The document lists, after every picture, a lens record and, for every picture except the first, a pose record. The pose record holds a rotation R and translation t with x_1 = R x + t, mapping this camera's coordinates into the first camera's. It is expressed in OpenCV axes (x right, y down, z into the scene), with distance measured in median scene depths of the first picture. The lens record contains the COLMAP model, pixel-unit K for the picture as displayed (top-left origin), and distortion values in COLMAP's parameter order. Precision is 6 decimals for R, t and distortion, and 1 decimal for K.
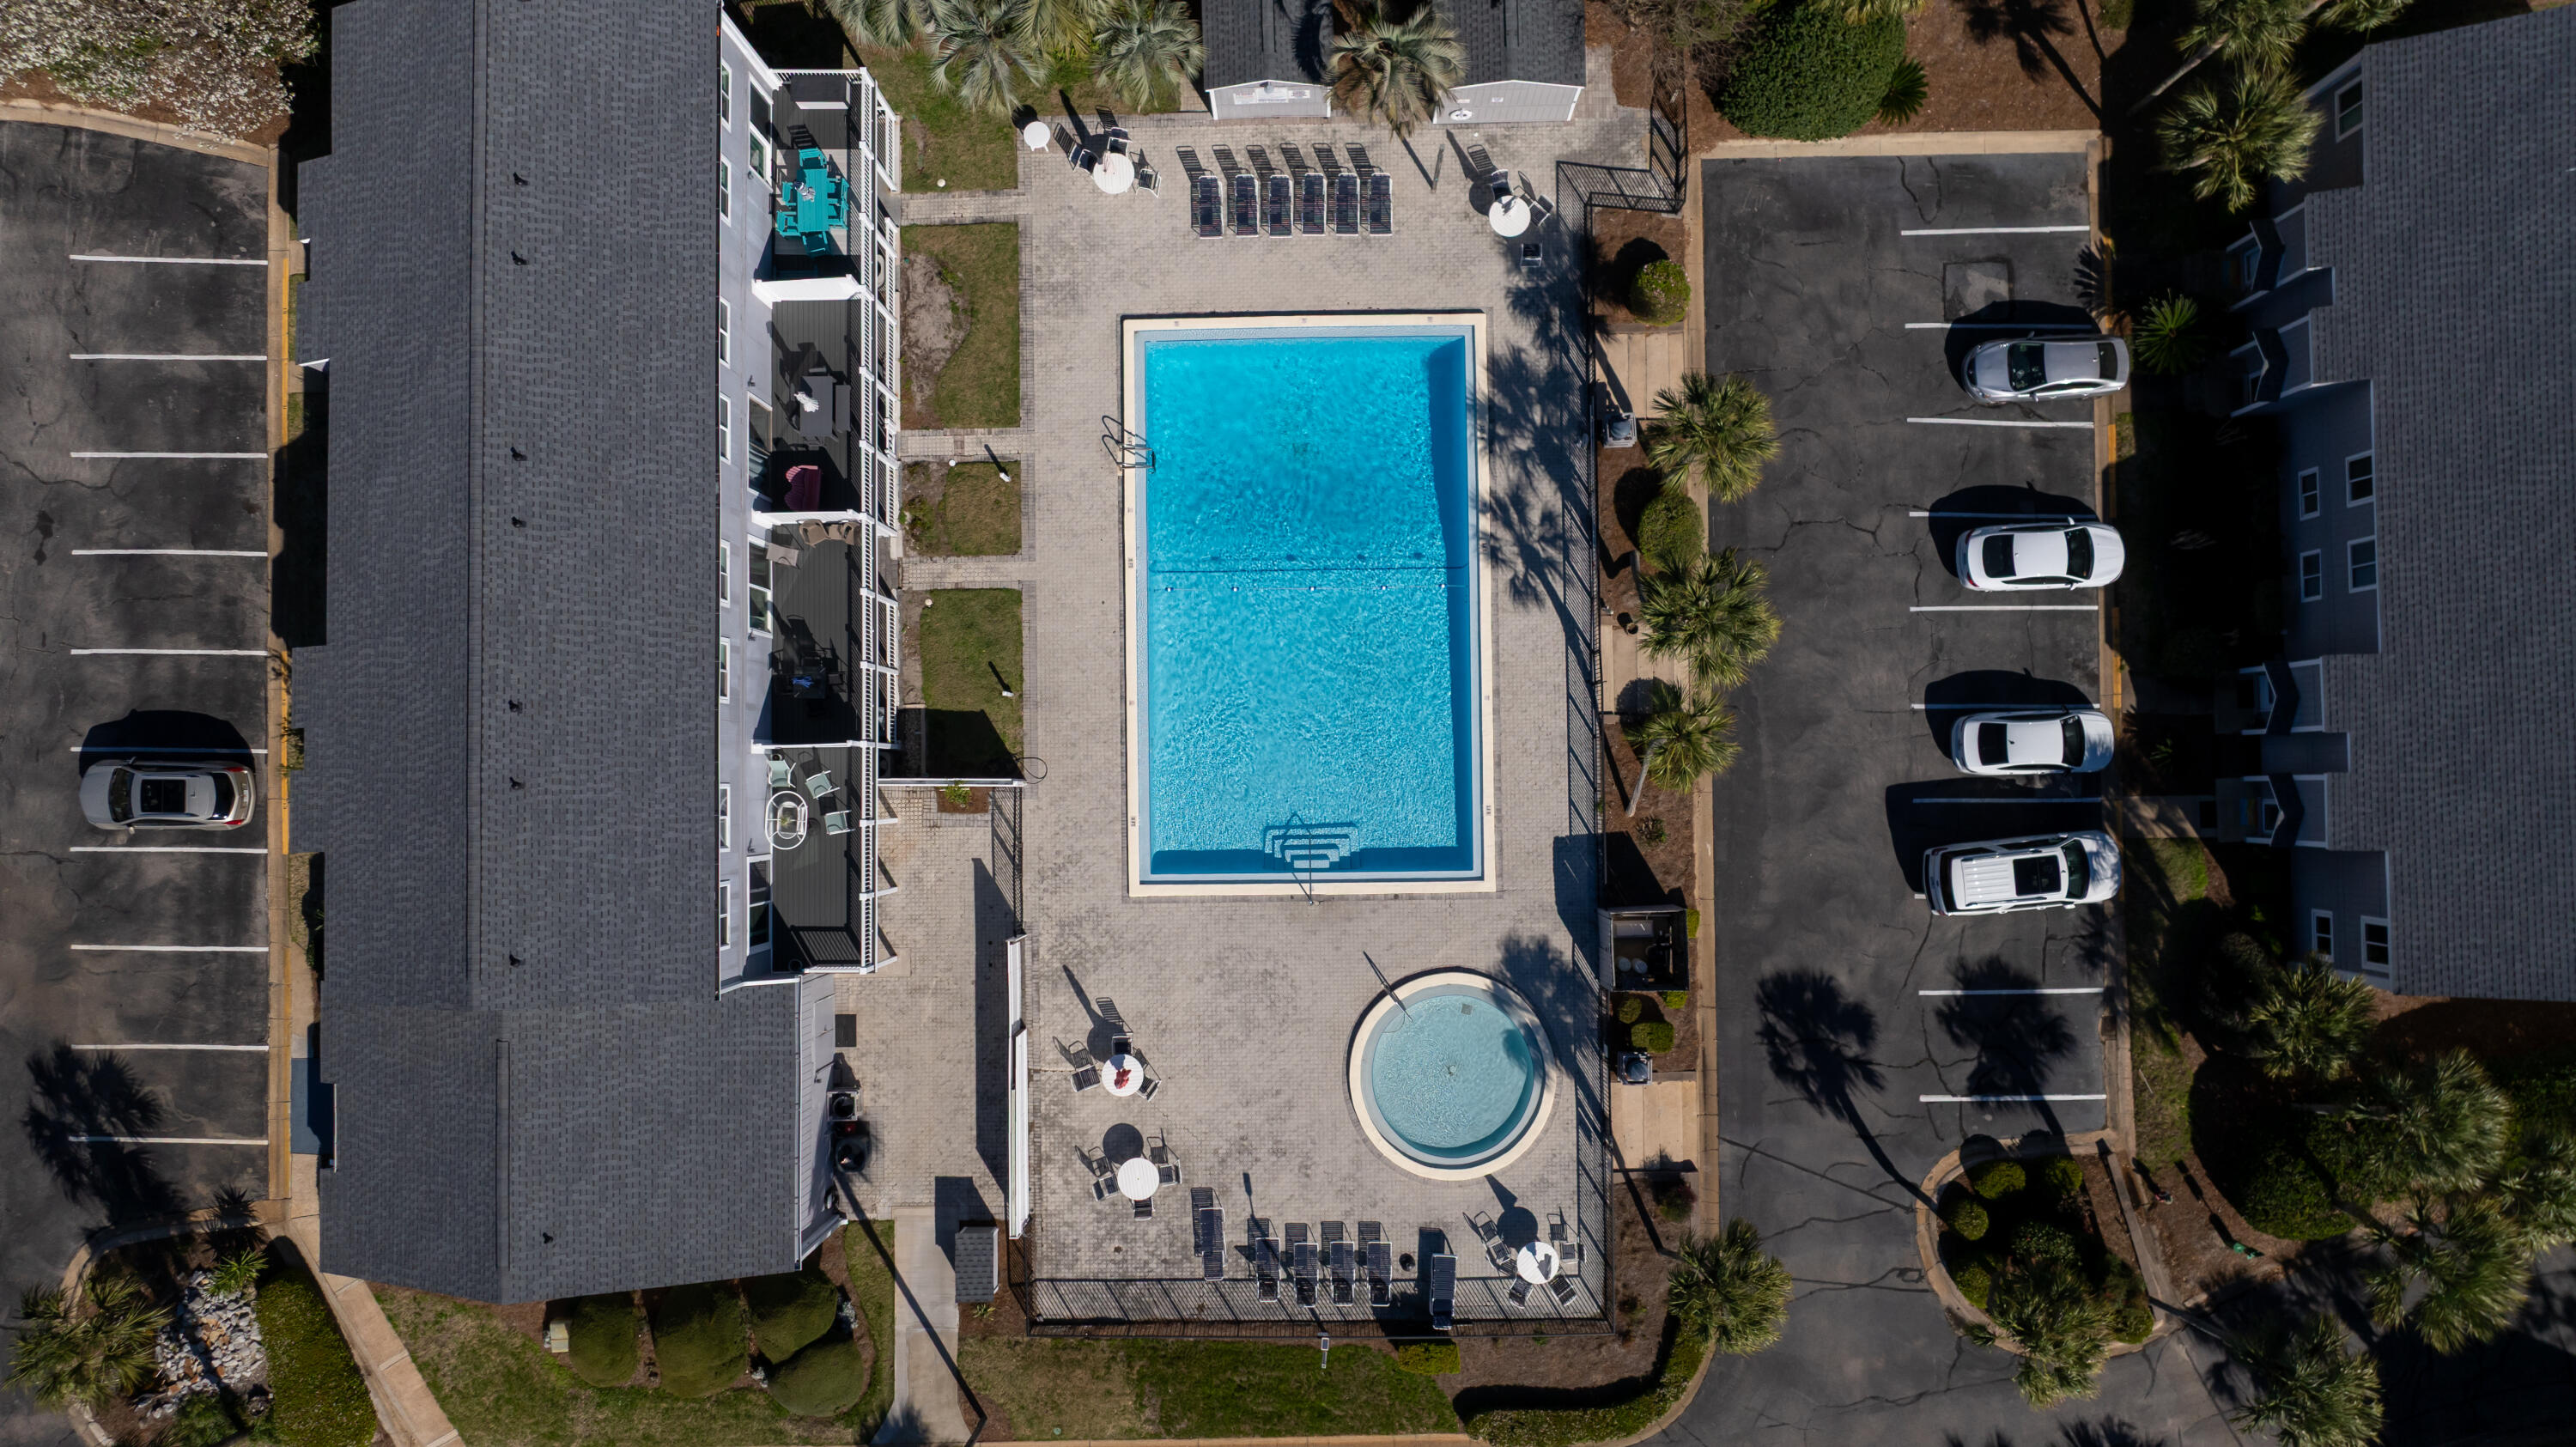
lens RADIAL K [[1806.6, 0, 1288.0], [0, 1806.6, 723.5], [0, 0, 1]] dist [-0.030817, 0.005013]
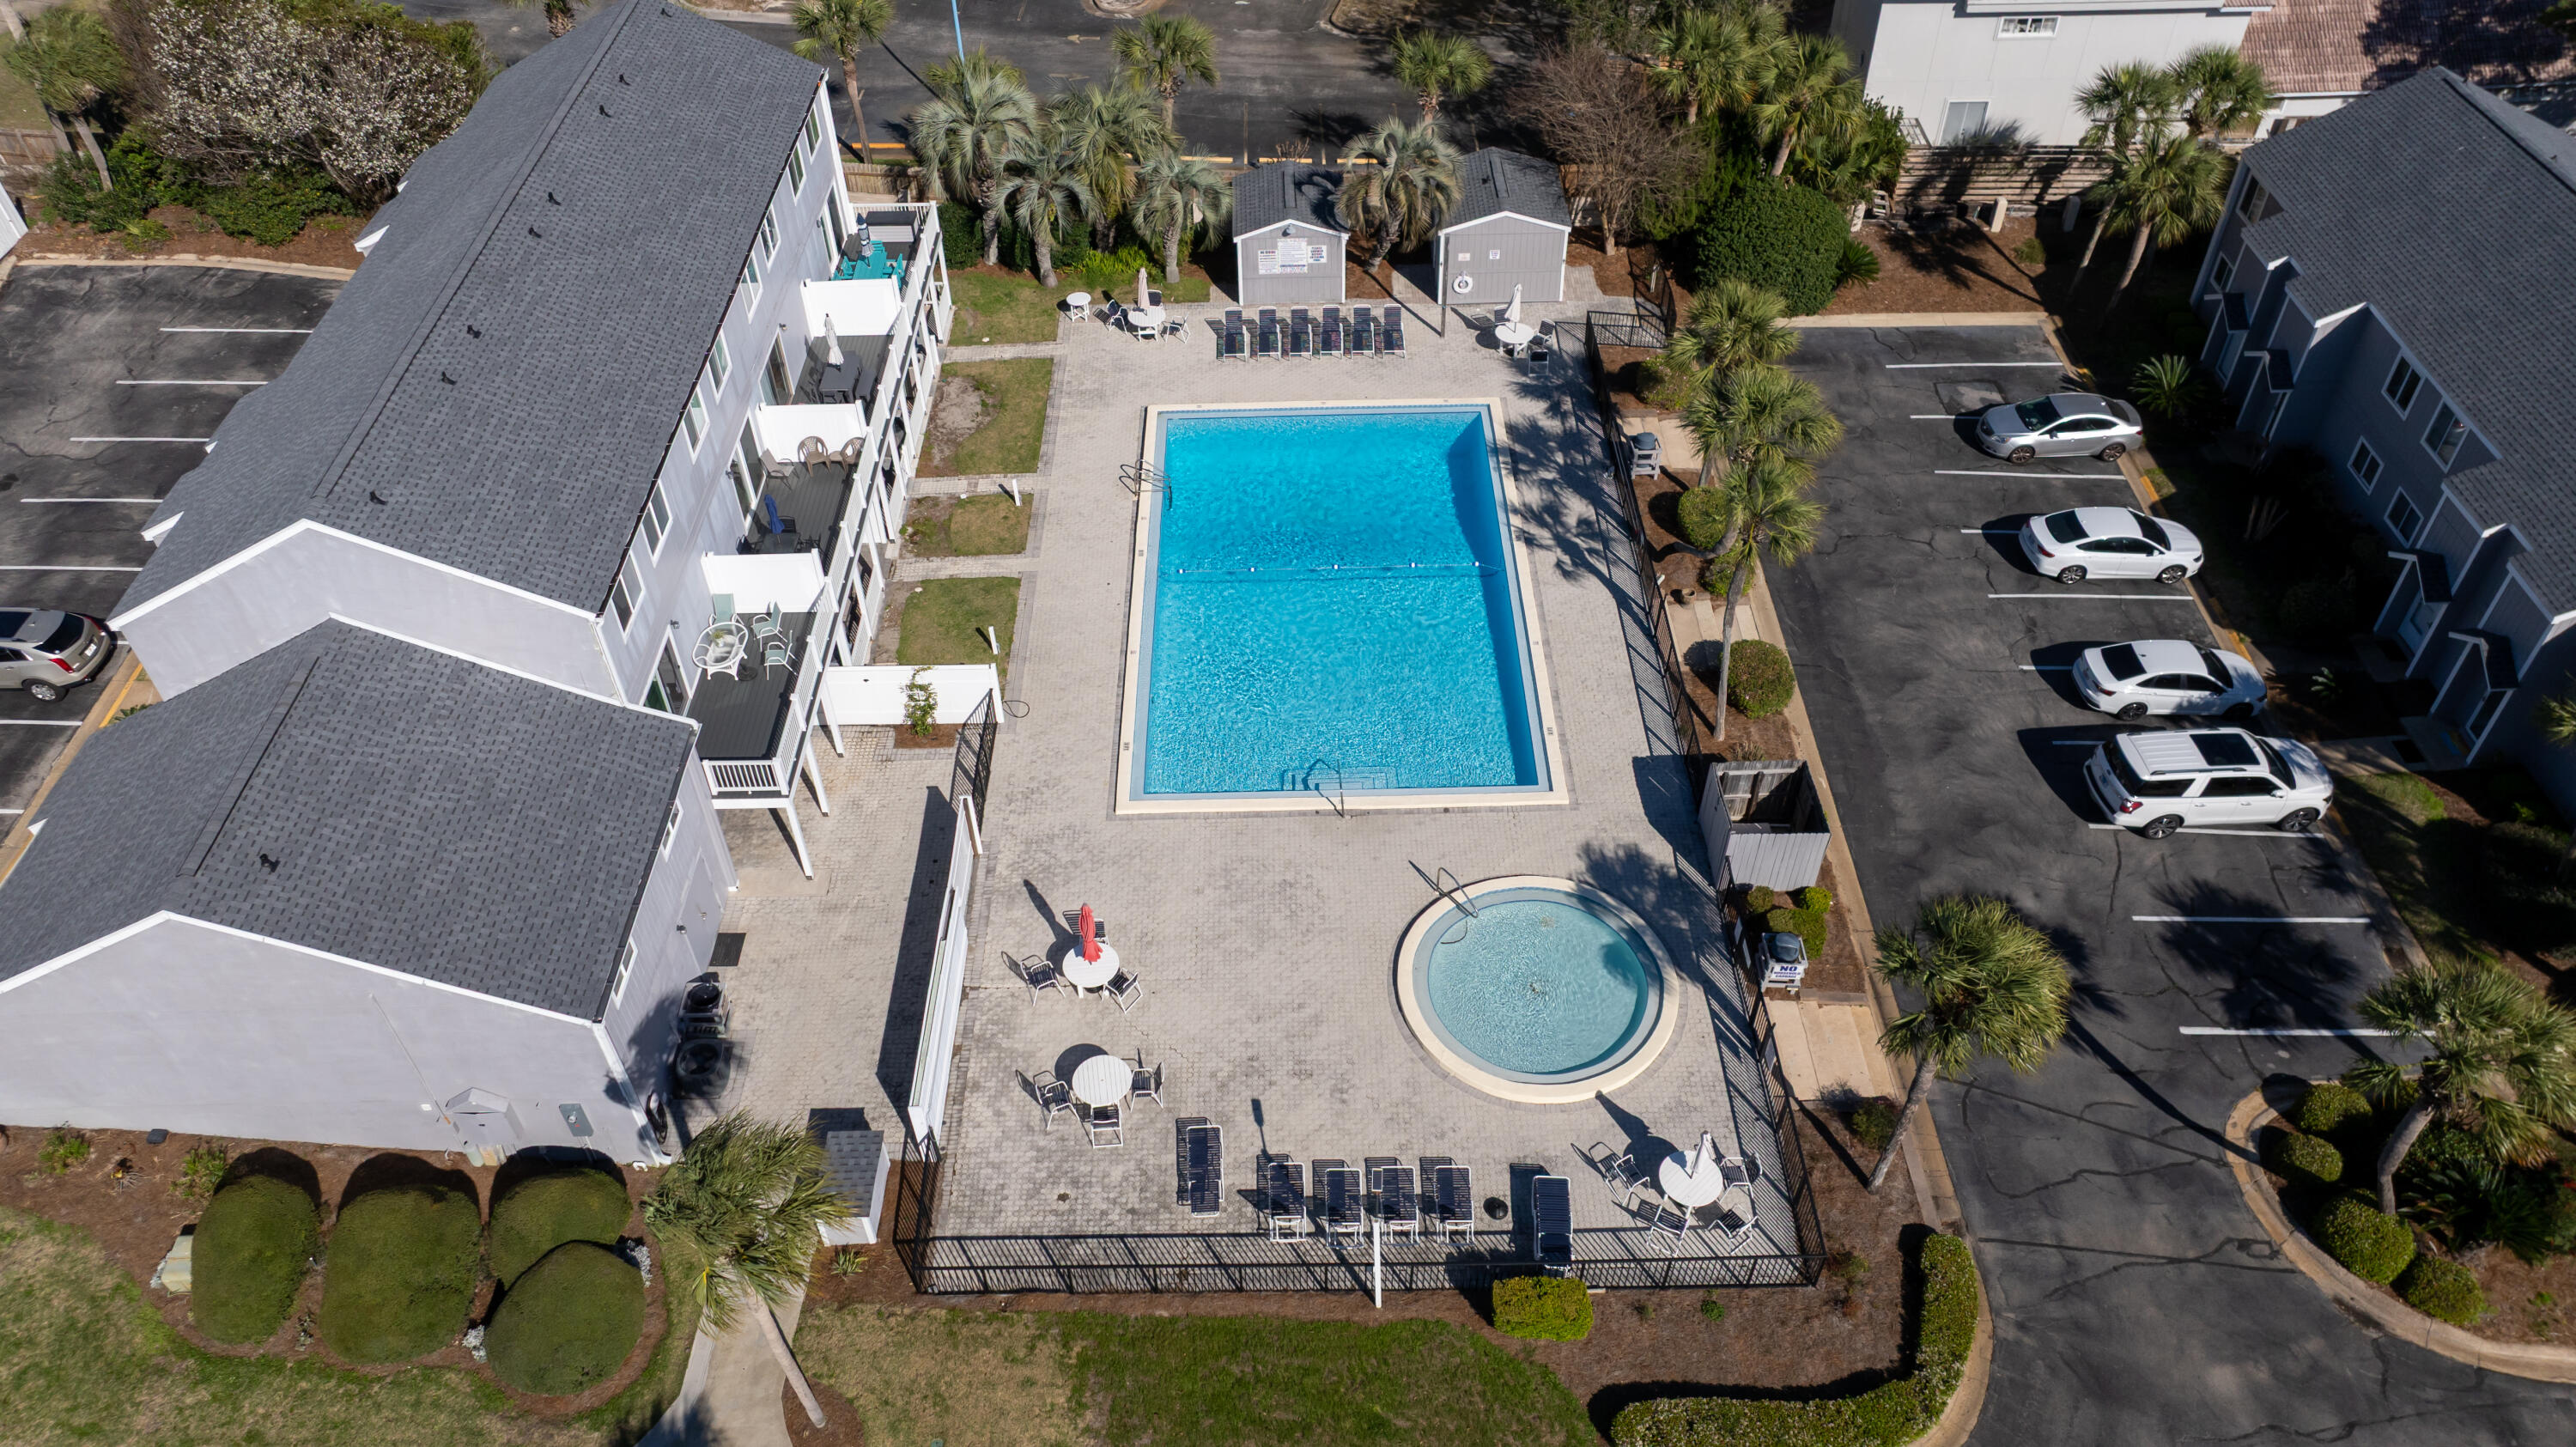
lens RADIAL K [[1806.6, 0, 1288.0], [0, 1806.6, 723.5], [0, 0, 1]] dist [-0.030817, 0.005013]
pose [[0.999999, 0.000577, -0.001531, -0.009668], [-0.001480, 0.717427, -0.696632, 0.630915], [0.000697, 0.696634, 0.717427, 0.394337]]
